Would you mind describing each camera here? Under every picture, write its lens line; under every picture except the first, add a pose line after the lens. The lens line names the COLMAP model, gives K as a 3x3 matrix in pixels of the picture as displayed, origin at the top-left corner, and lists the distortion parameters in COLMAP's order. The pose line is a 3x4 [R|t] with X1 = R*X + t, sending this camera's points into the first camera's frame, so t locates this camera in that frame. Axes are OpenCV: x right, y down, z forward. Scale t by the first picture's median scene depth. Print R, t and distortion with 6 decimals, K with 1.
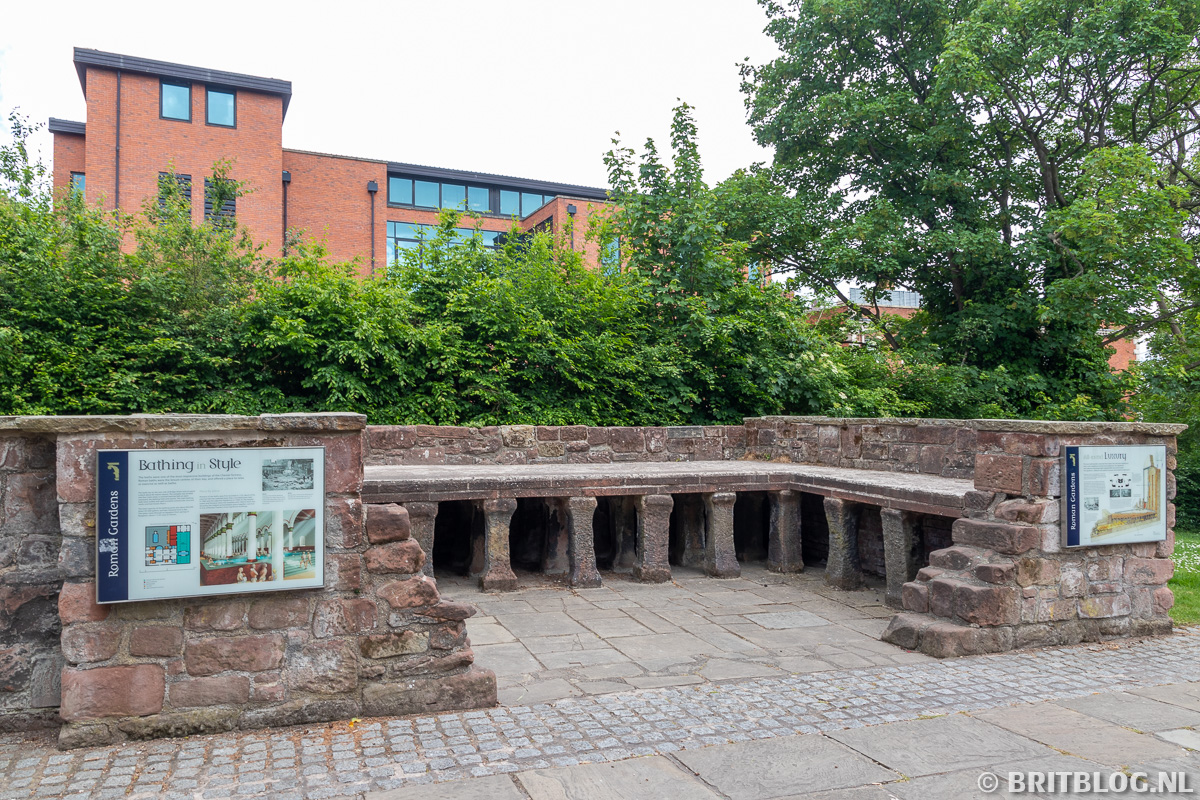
lens RADIAL K [[852.0, 0, 600.7], [0, 852.0, 405.4], [0, 0, 1]] dist [0.005248, -0.003381]
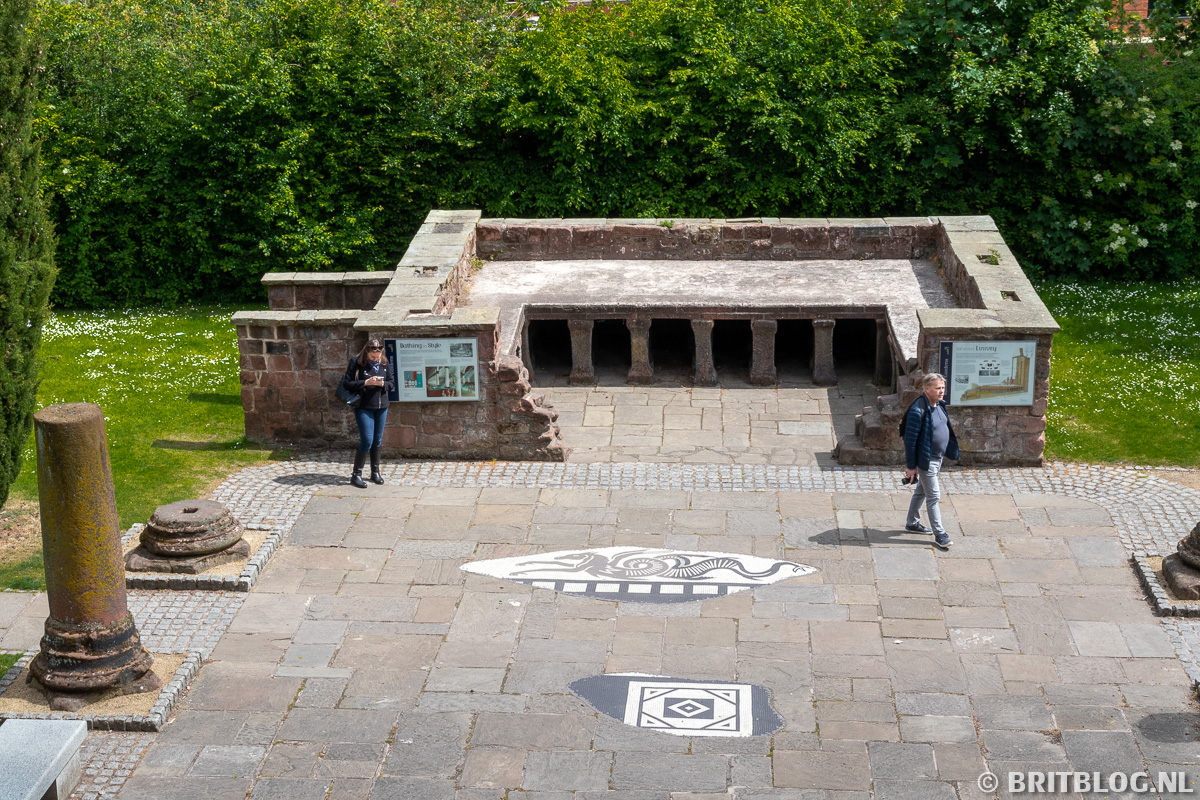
lens RADIAL K [[1939.8, 0, 600.4], [0, 1939.8, 400.0], [0, 0, 1]] dist [0.047838, 0.000000]
pose [[0.918446, 0.099469, -0.382835, 1.726189], [0.024578, 0.951643, 0.306223, -1.207850], [0.394782, -0.290658, 0.871588, -2.967580]]
